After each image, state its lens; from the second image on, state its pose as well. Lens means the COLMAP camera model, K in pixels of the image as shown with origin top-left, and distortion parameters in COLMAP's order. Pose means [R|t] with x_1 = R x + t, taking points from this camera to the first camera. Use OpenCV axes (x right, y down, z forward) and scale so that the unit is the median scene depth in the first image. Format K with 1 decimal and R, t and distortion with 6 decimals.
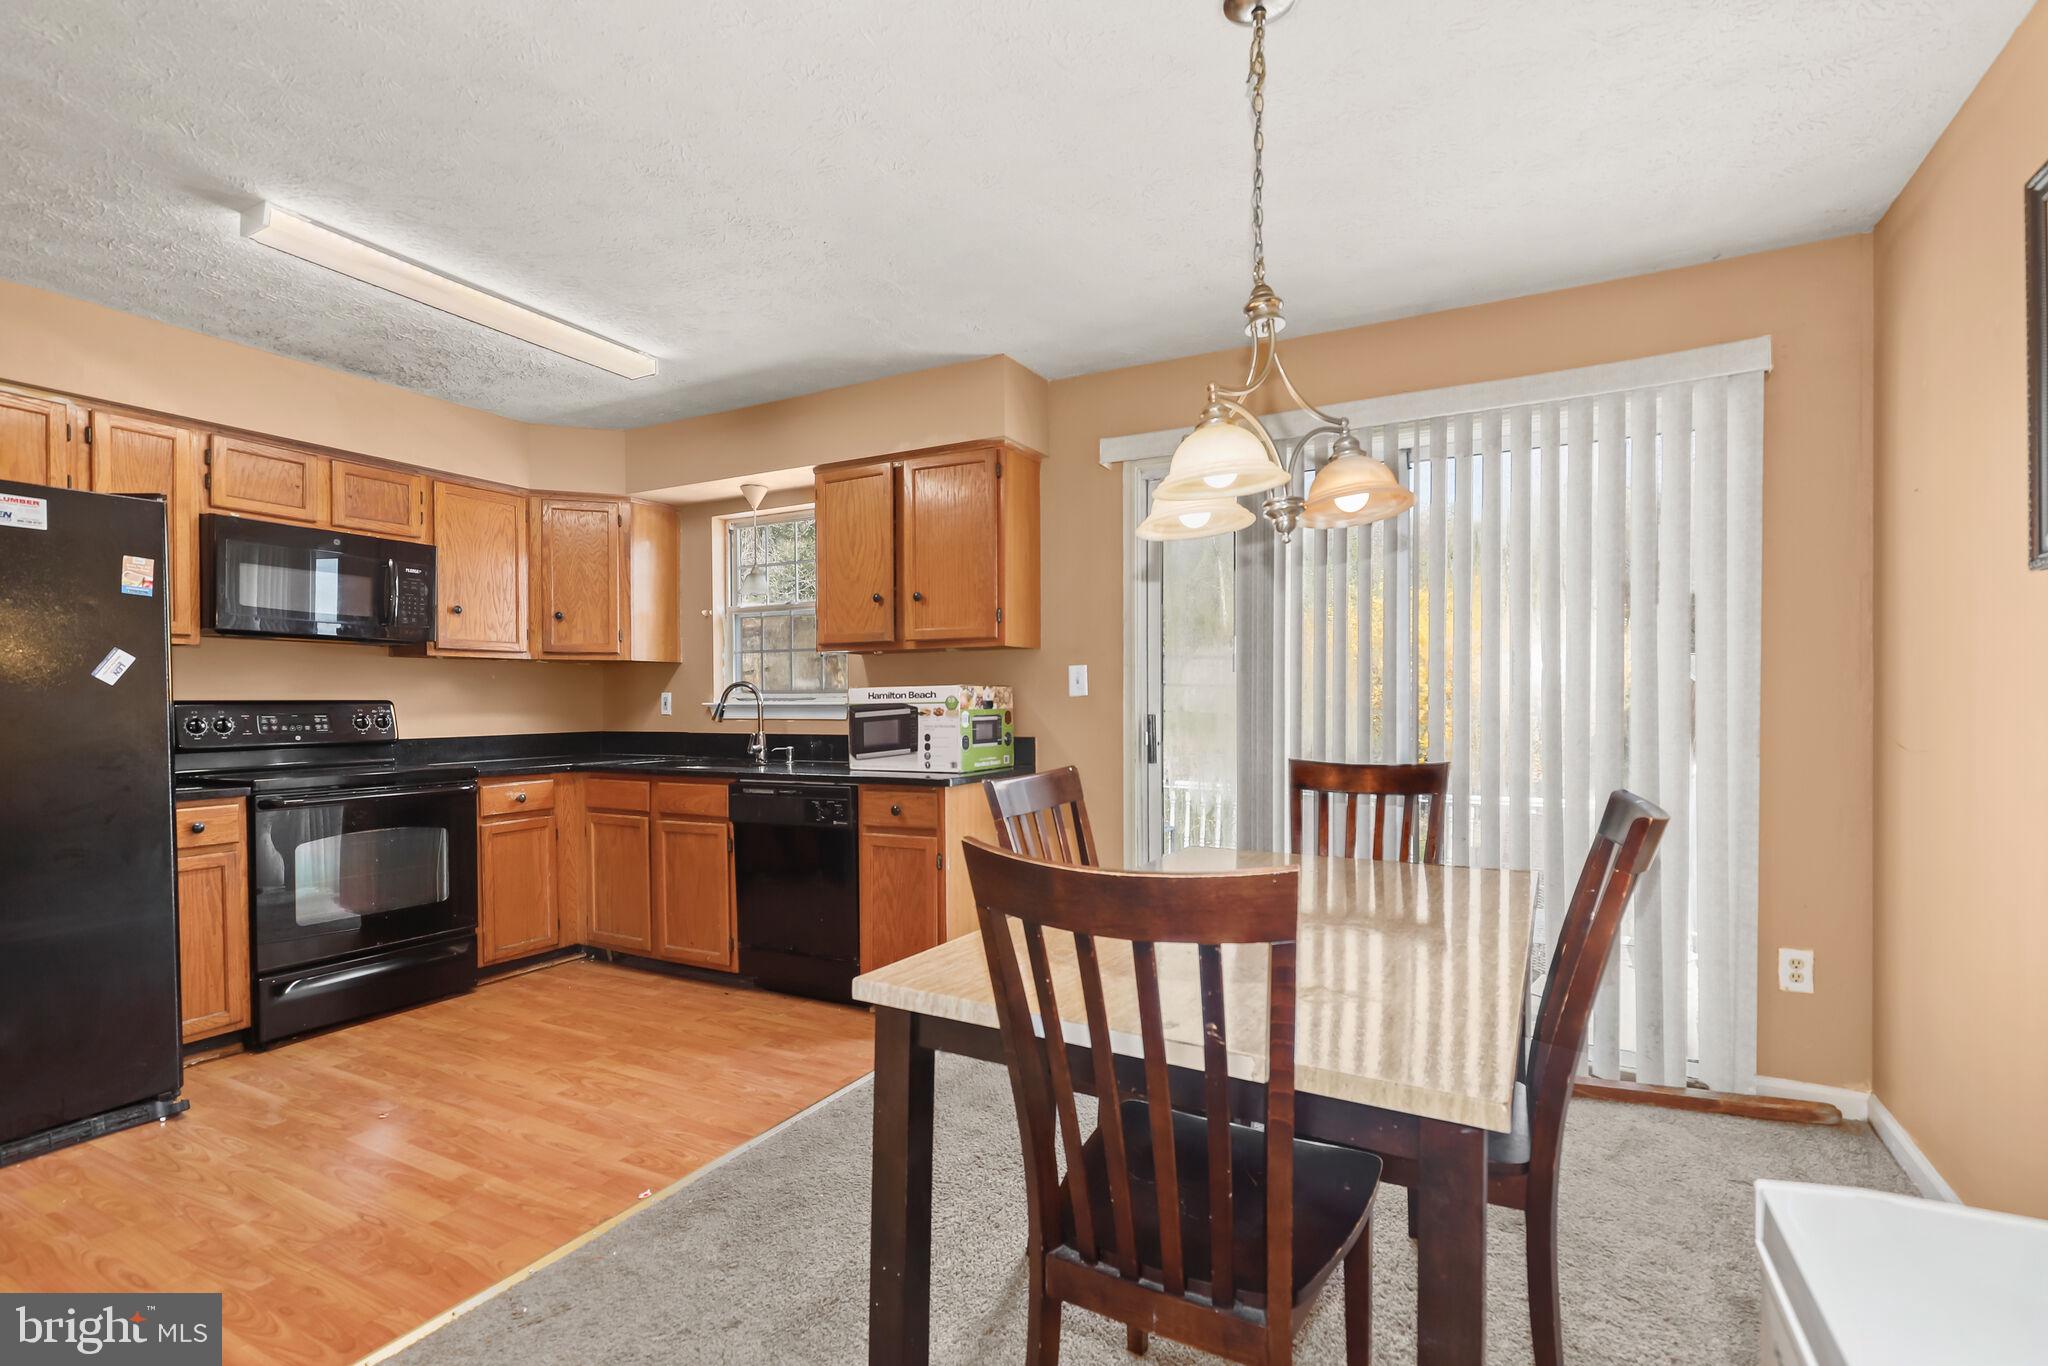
lens RADIAL K [[945.8, 0, 1036.0], [0, 945.8, 710.1], [0, 0, 1]] dist [0.000111, 0.000042]
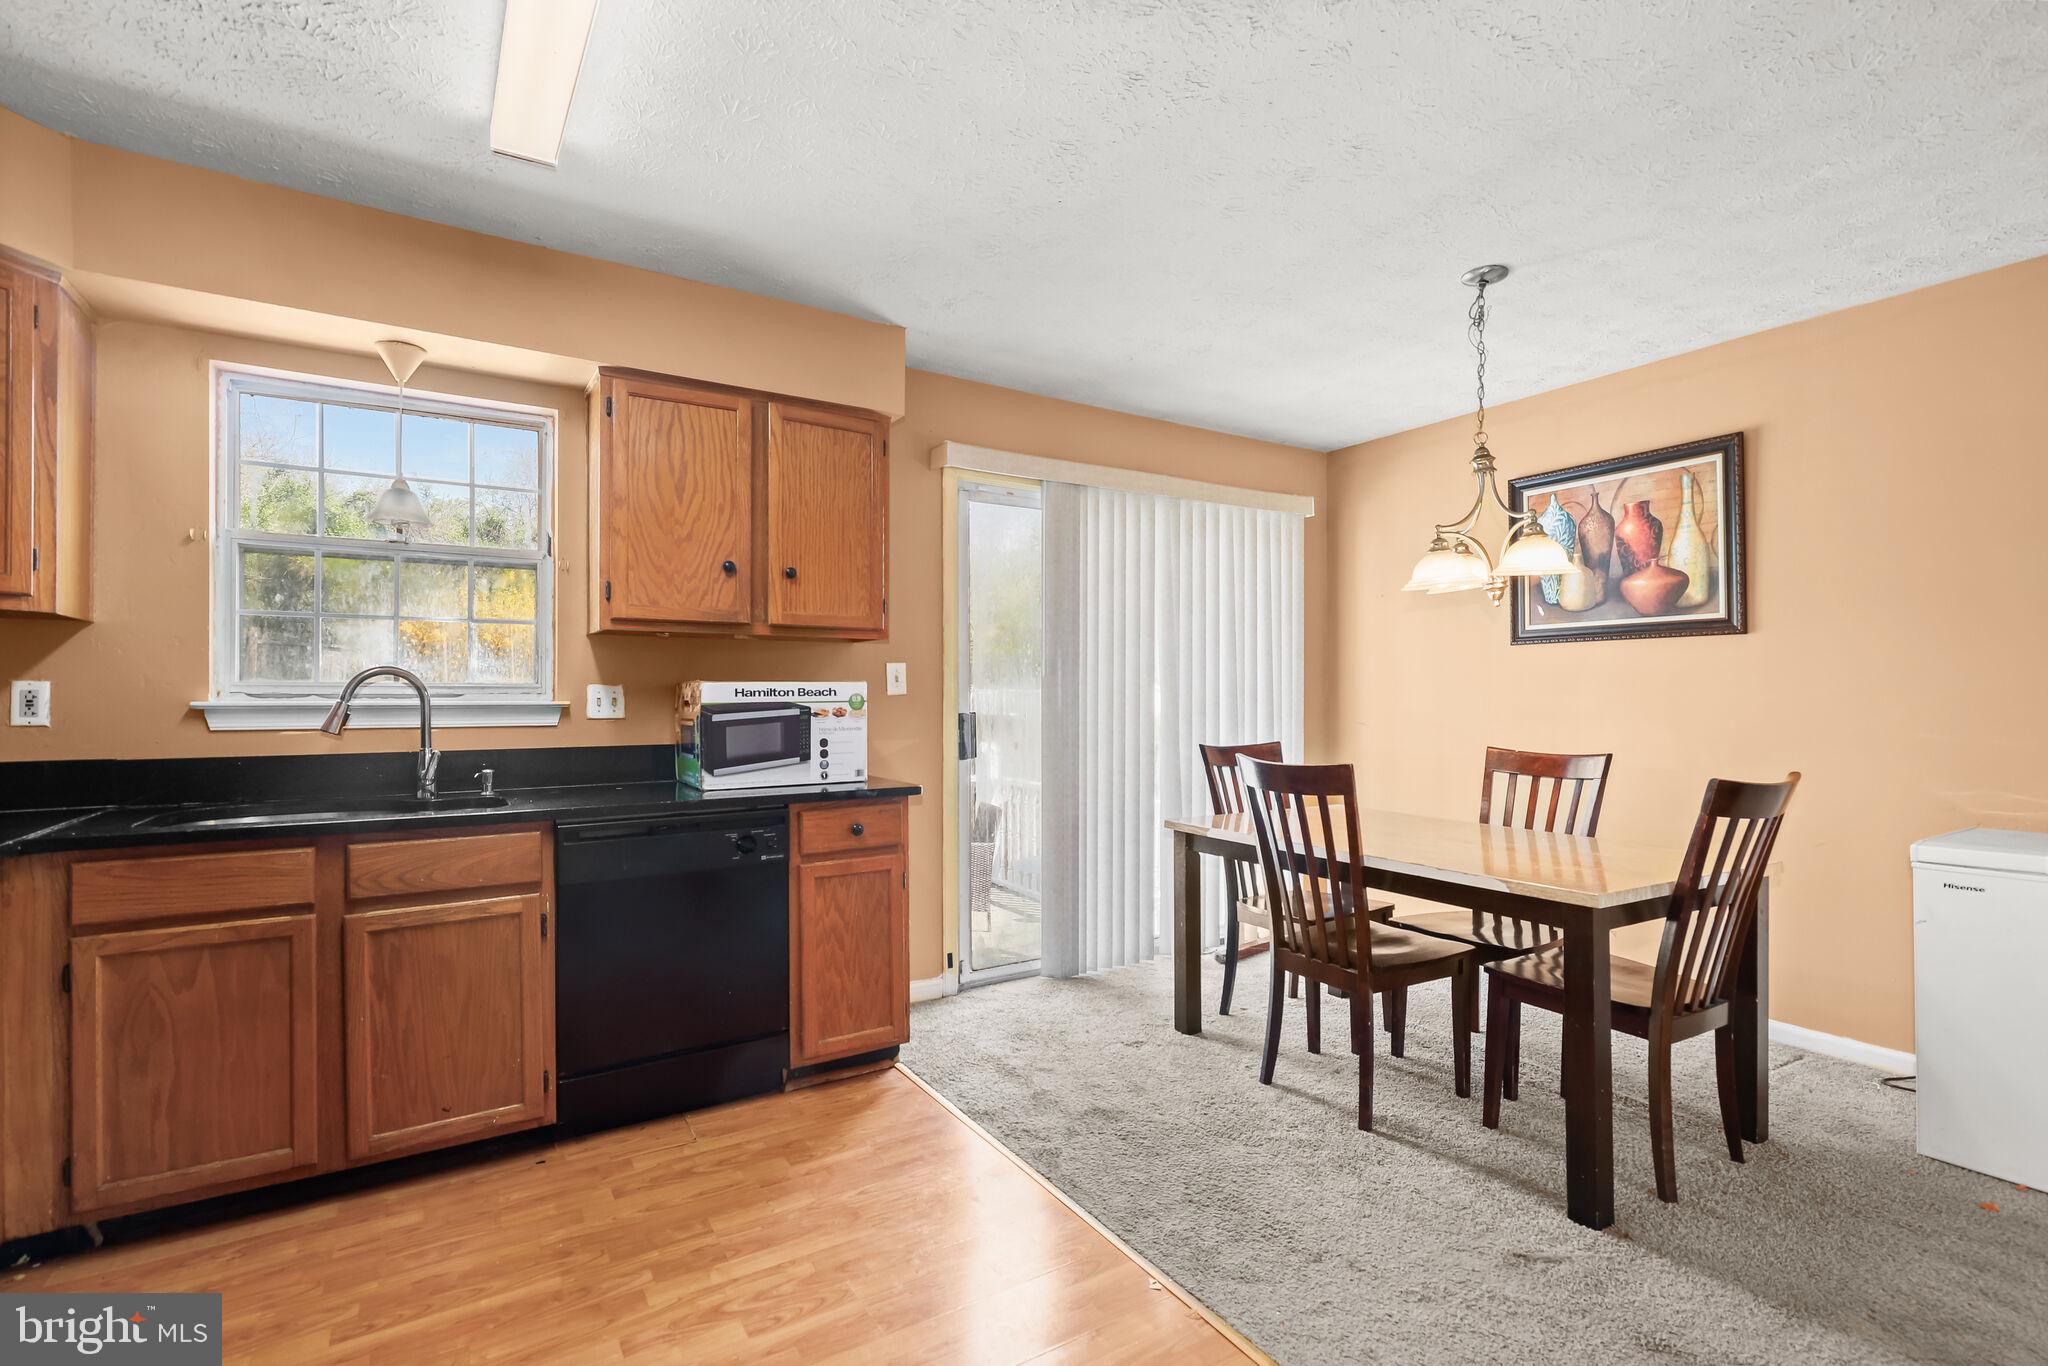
lens RADIAL K [[941.4, 0, 1039.6], [0, 941.4, 693.6], [0, 0, 1]] dist [0.000676, 0.000008]
pose [[0.494293, 0.007546, 0.869263, -0.729919], [0.006836, 0.999898, -0.012568, -0.002984], [-0.869269, 0.012154, 0.494191, 0.406184]]
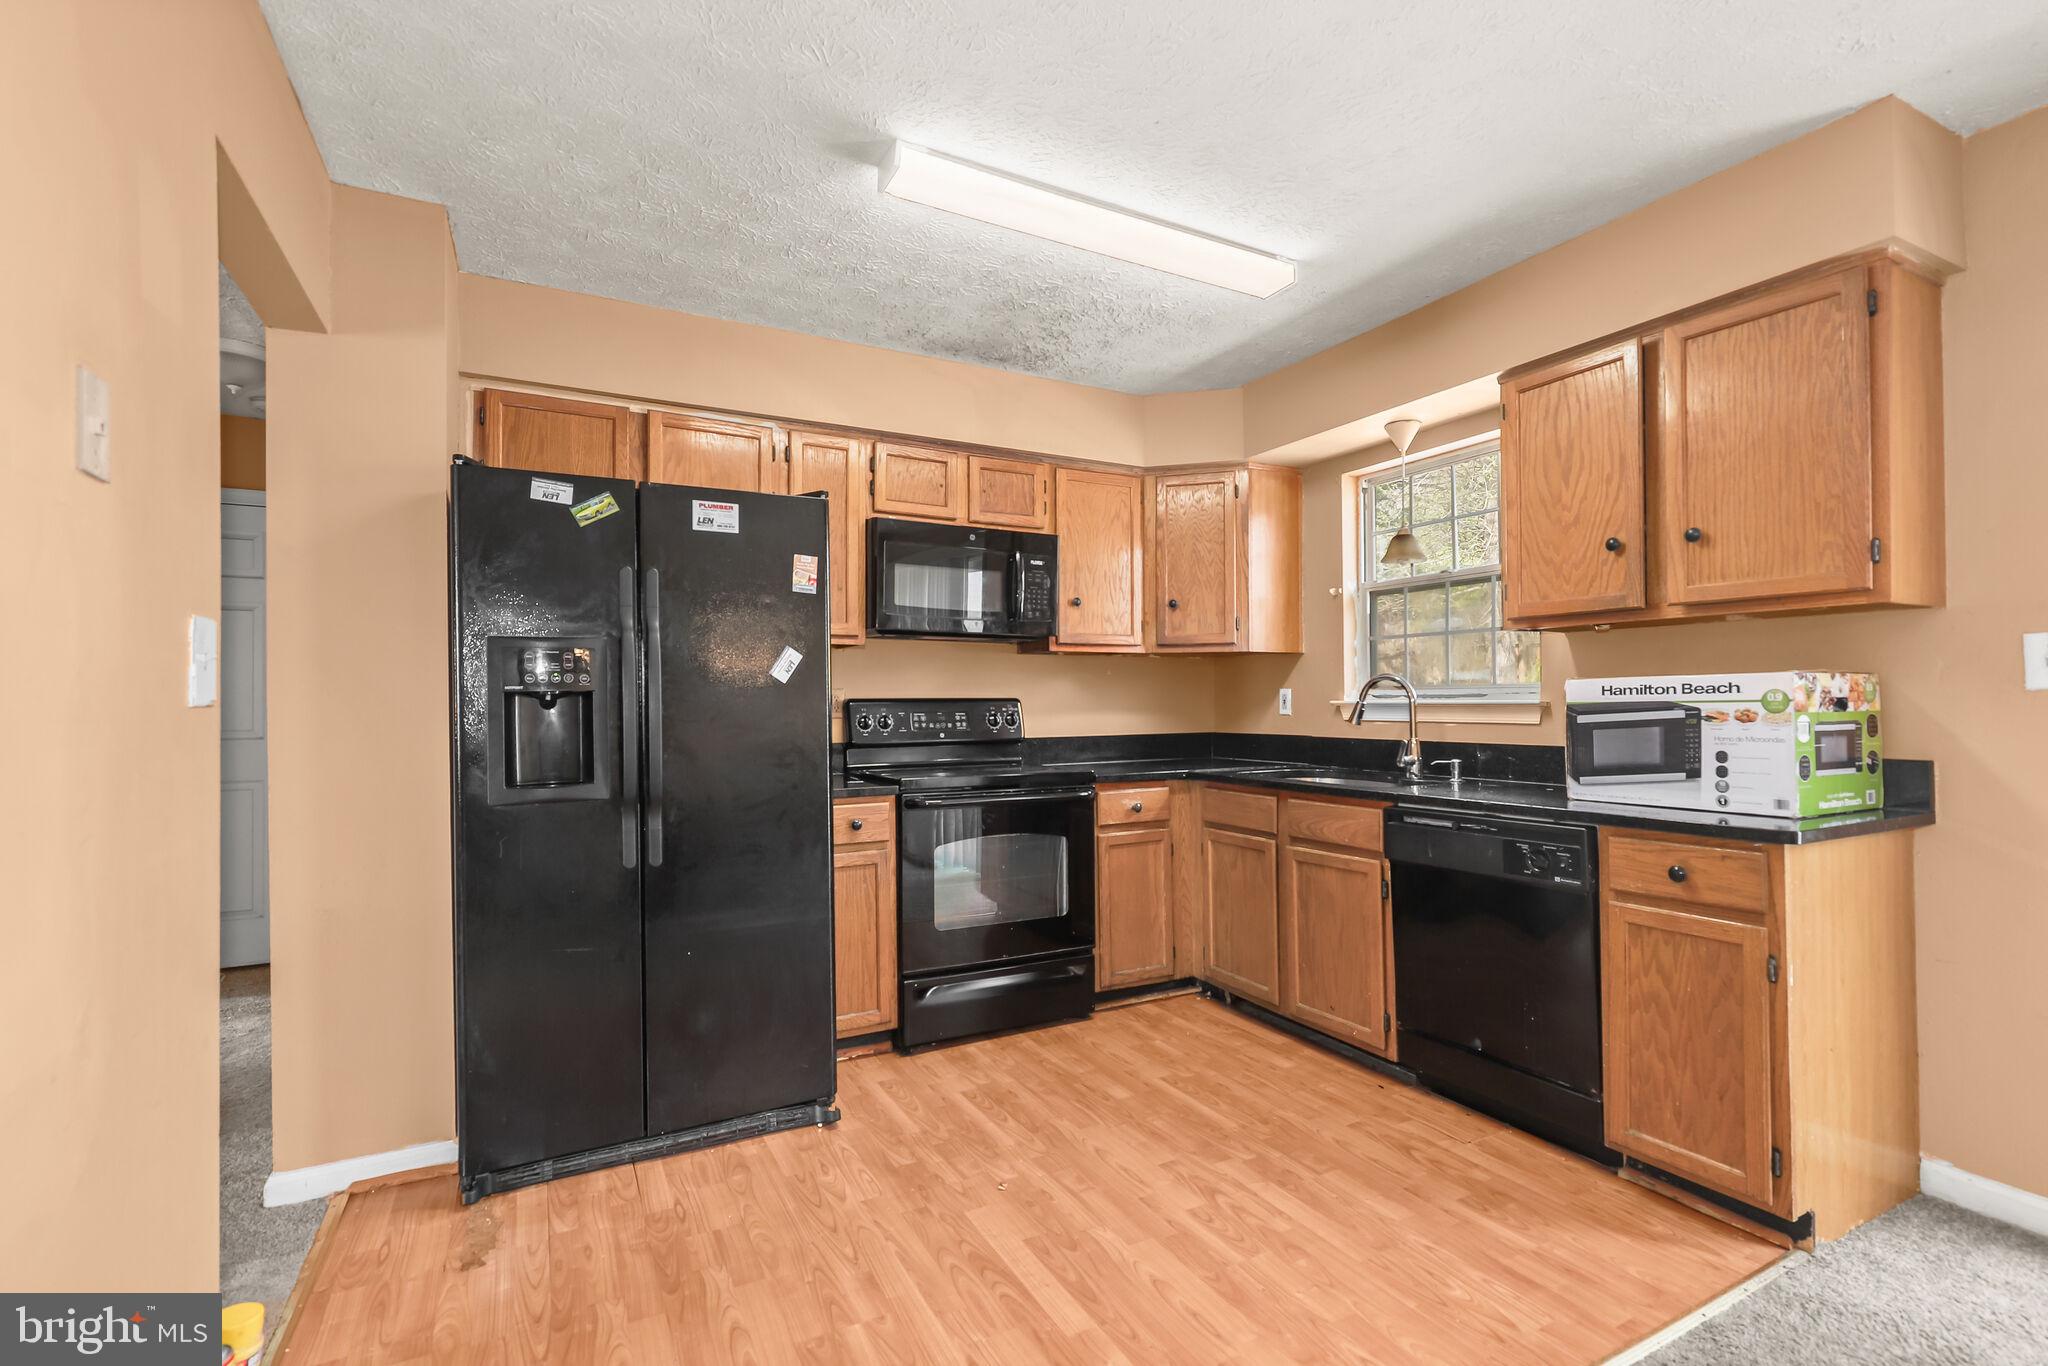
lens RADIAL K [[933.9, 0, 1028.9], [0, 933.9, 691.0], [0, 0, 1]] dist [0.001610, 0.000038]
pose [[0.826957, -0.005614, -0.562238, -0.141897], [-0.004183, 0.999861, -0.016136, -0.002471], [0.562250, 0.015696, 0.826818, 0.226821]]
